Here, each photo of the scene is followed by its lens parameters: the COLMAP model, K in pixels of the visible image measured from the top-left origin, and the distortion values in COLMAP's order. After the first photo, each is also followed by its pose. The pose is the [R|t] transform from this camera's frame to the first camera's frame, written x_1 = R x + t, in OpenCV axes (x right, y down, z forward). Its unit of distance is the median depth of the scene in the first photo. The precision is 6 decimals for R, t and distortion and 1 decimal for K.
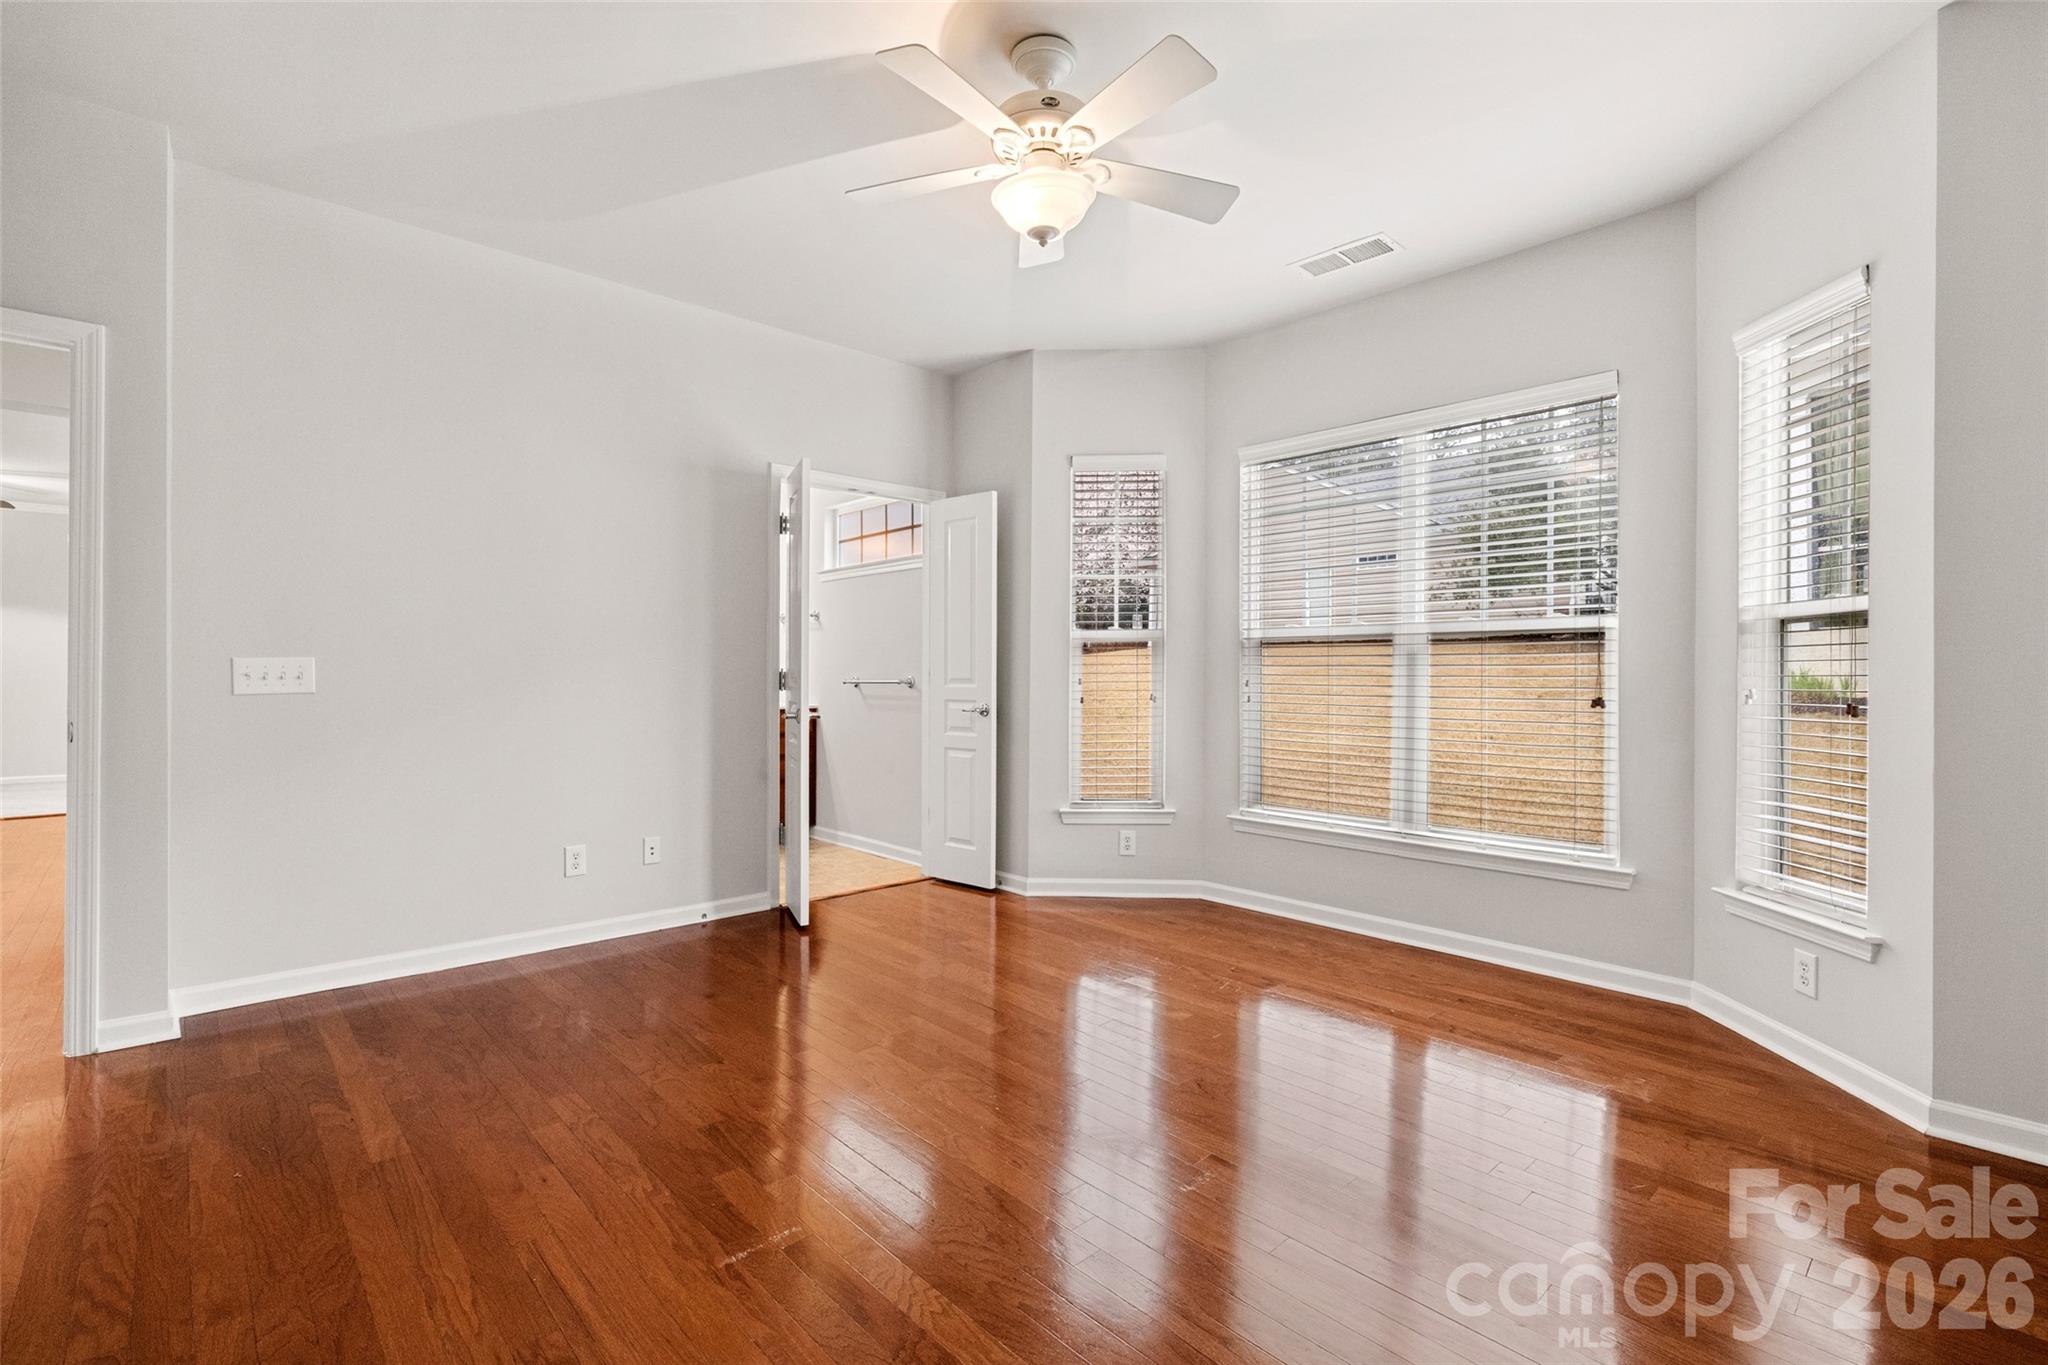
lens RADIAL K [[934.1, 0, 1030.9], [0, 934.1, 681.0], [0, 0, 1]] dist [-0.001663, -0.000346]
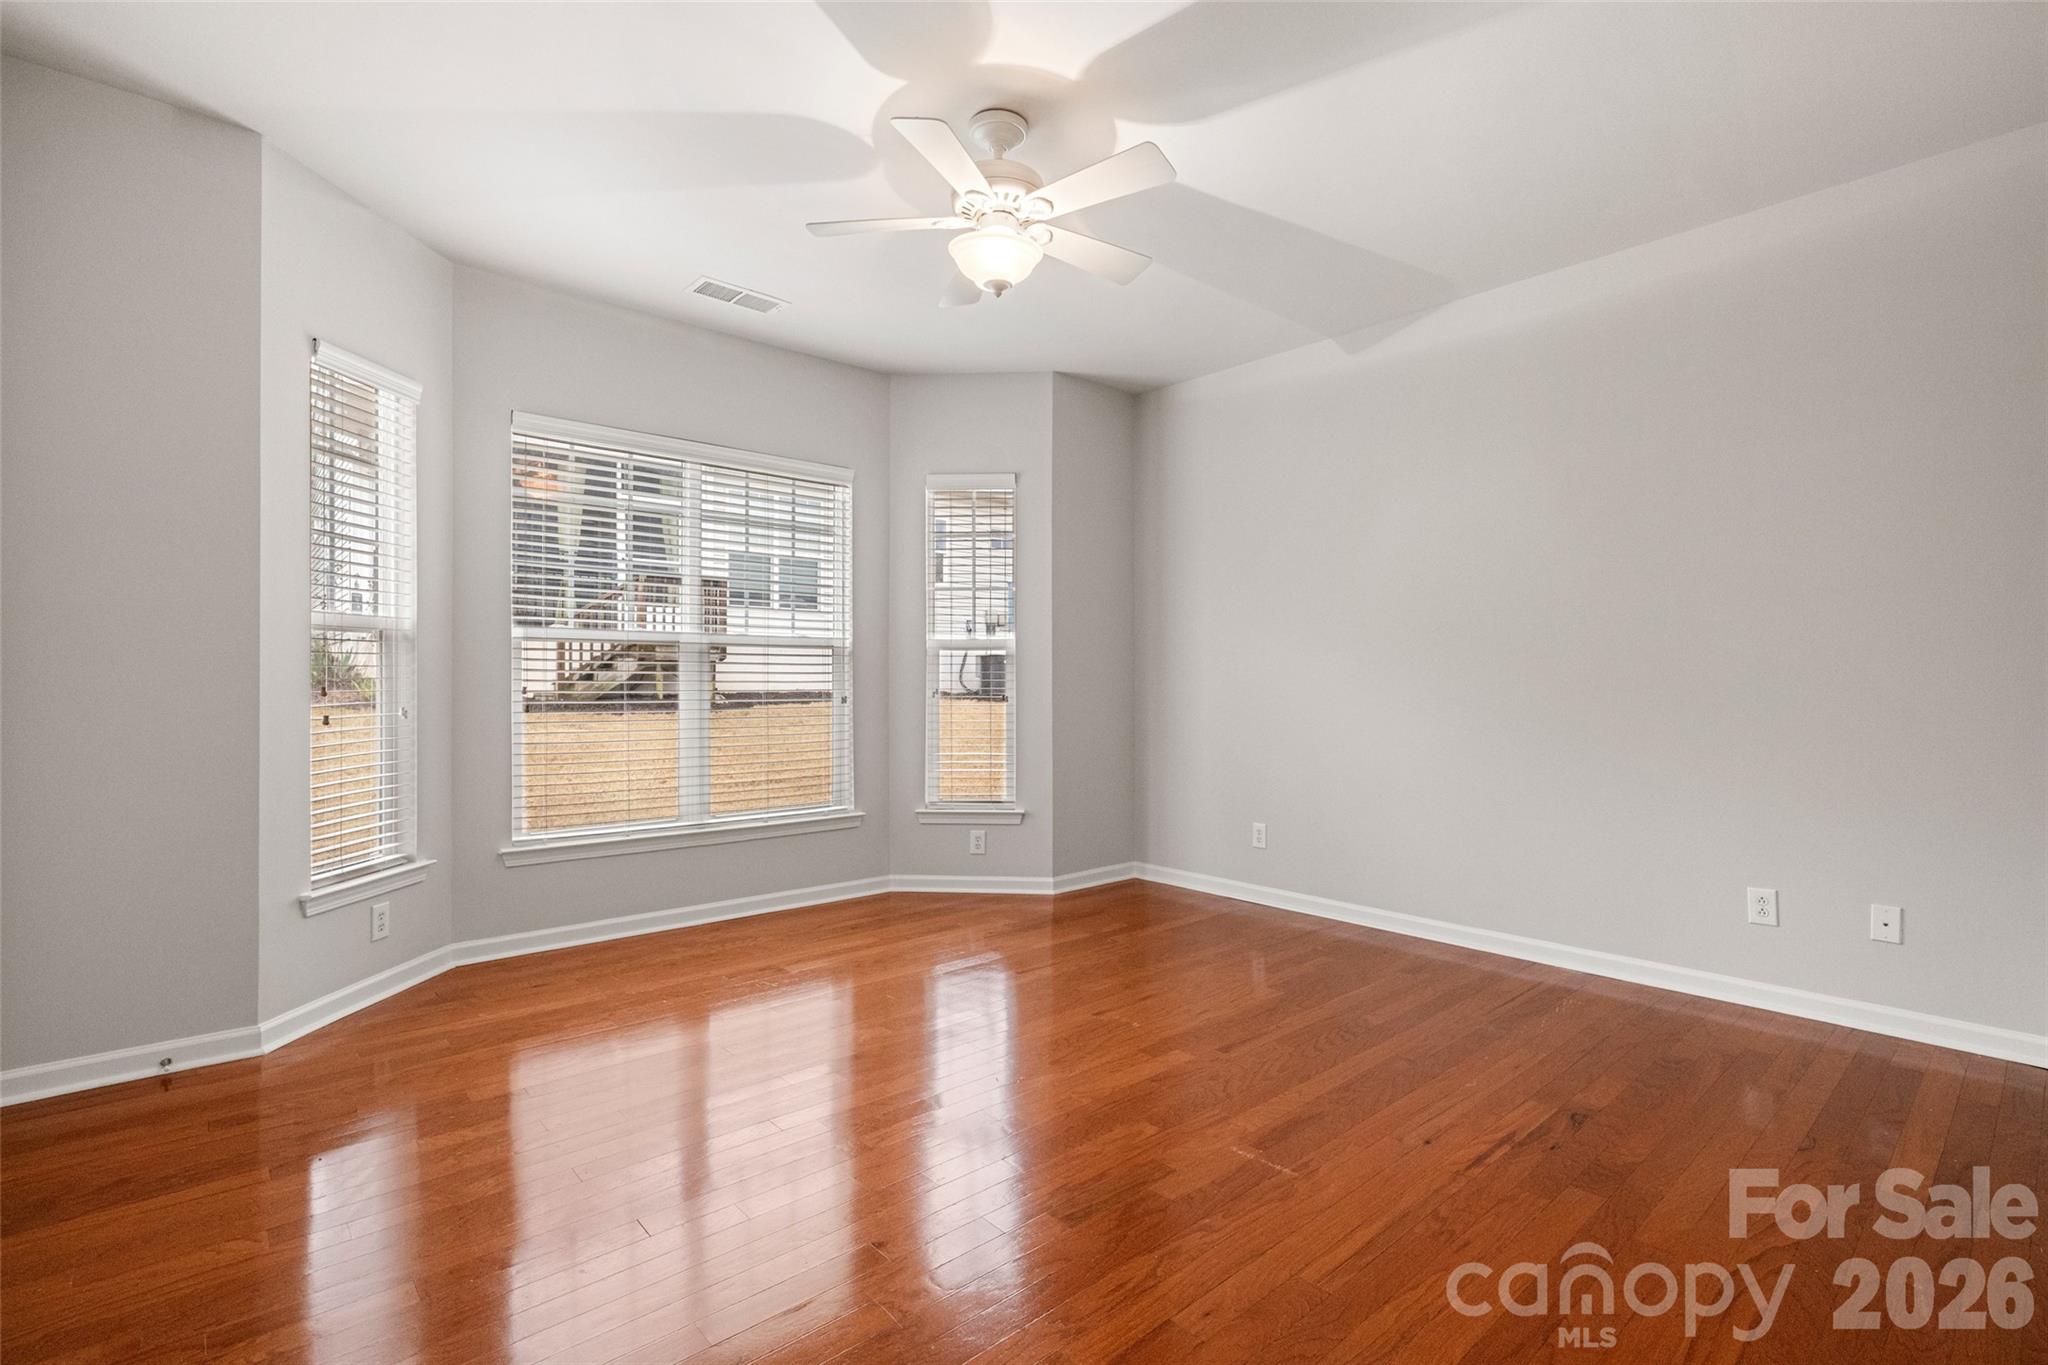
lens RADIAL K [[934.1, 0, 1026.6], [0, 934.1, 687.3], [0, 0, 1]] dist [-0.001663, -0.000346]
pose [[0.020499, -0.008619, 0.999753, -0.759279], [0.005759, 0.999947, 0.008502, -0.006106], [-0.999773, 0.005583, 0.020547, 0.651704]]
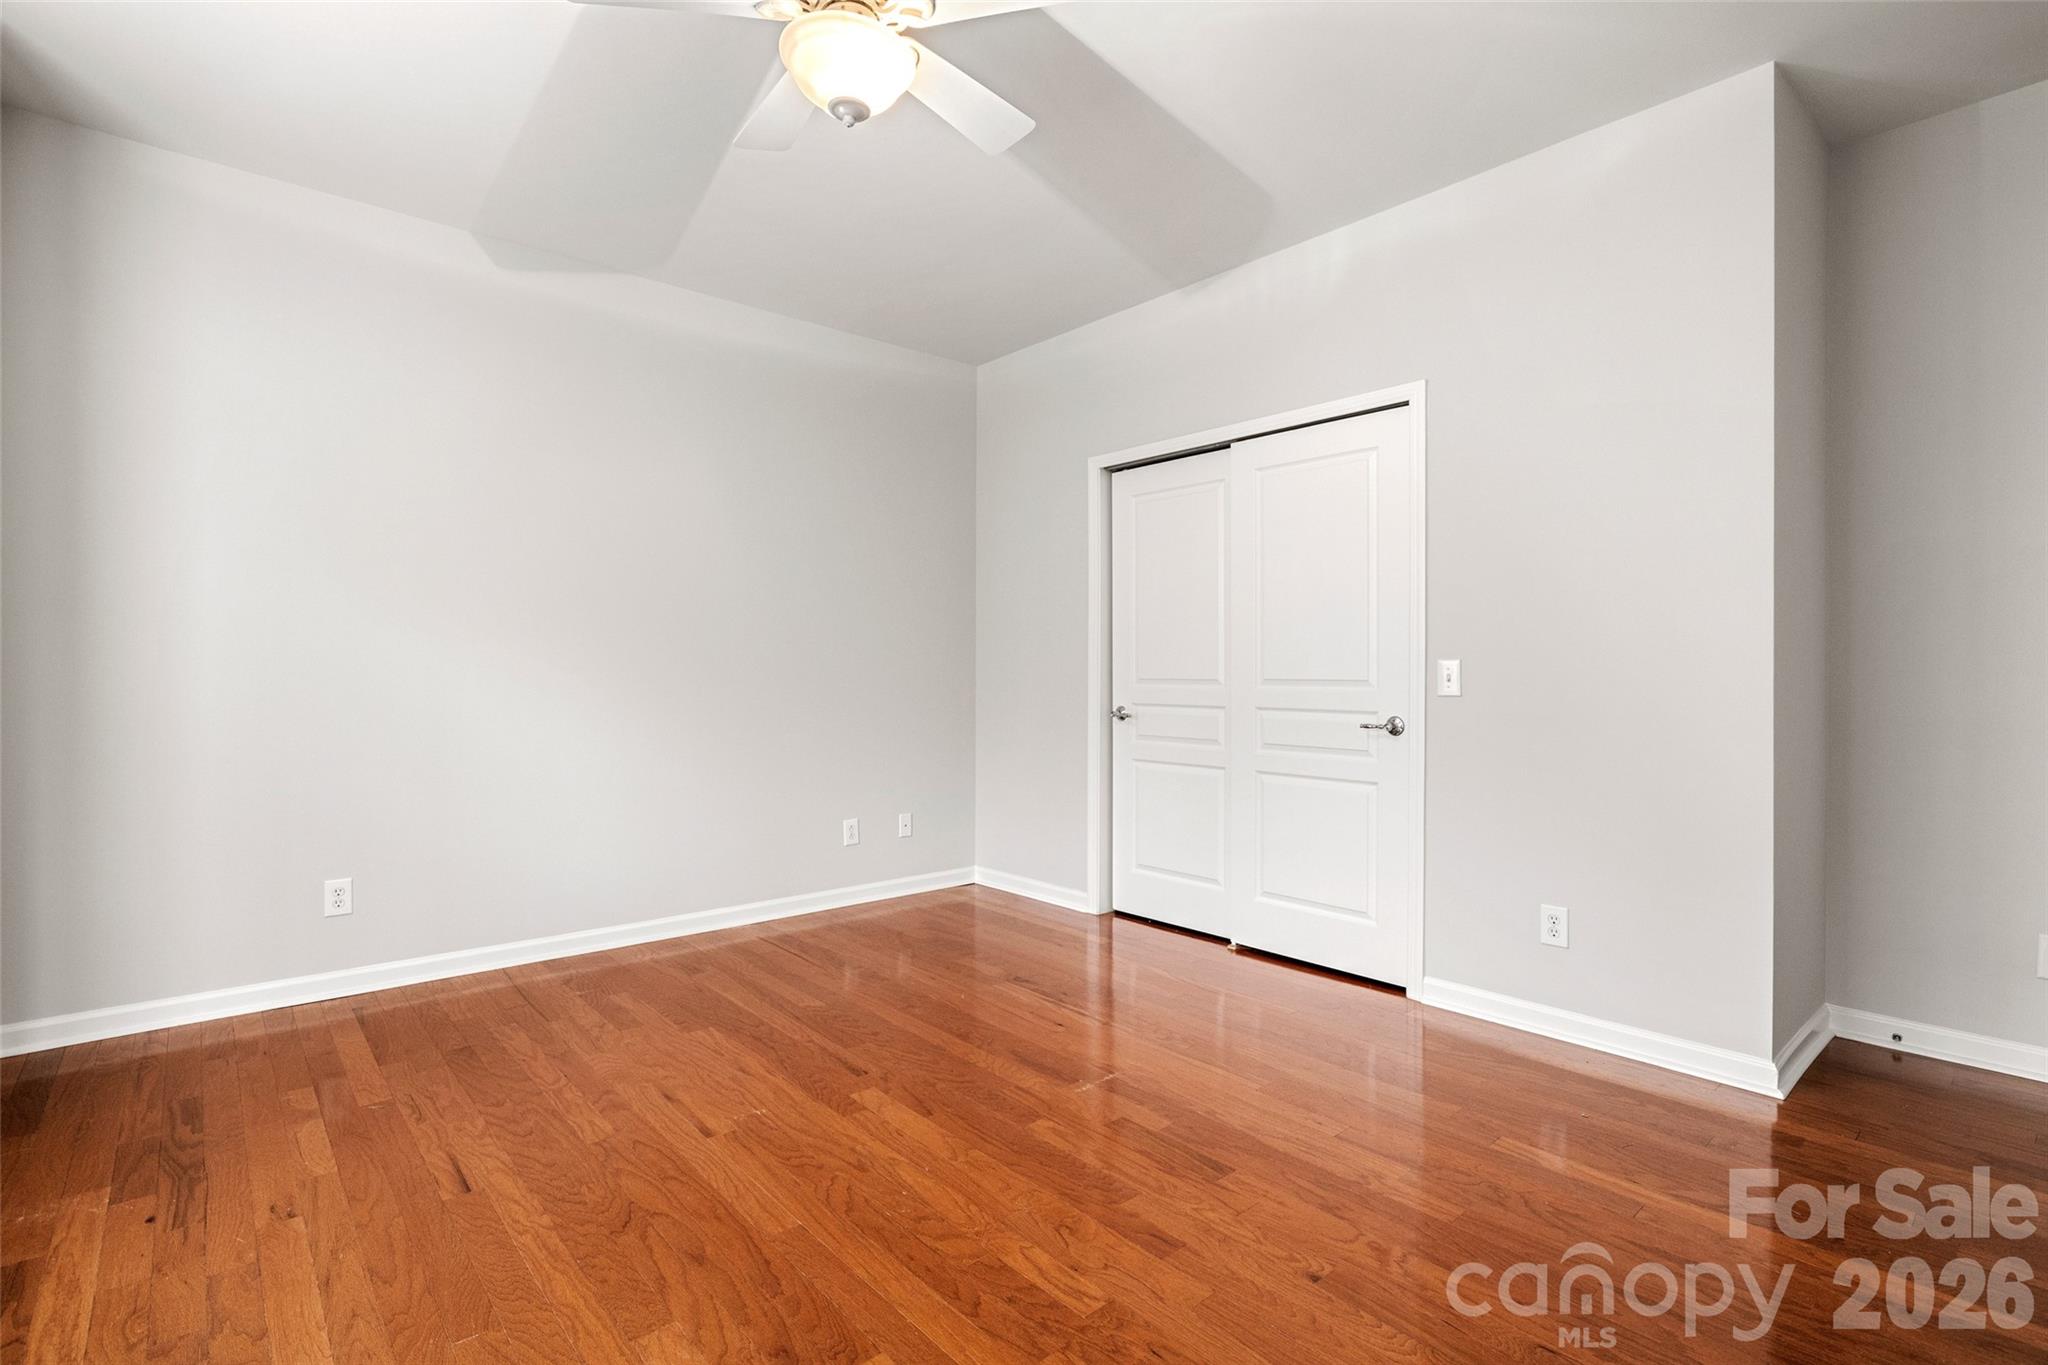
lens RADIAL K [[953.6, 0, 1017.4], [0, 953.6, 672.4], [0, 0, 1]] dist [-0.001275, -0.000074]
pose [[-0.999327, -0.005306, 0.036286, -0.117007], [-0.005063, 0.999964, 0.006779, -0.008192], [-0.036321, 0.006590, -0.999318, 1.236606]]
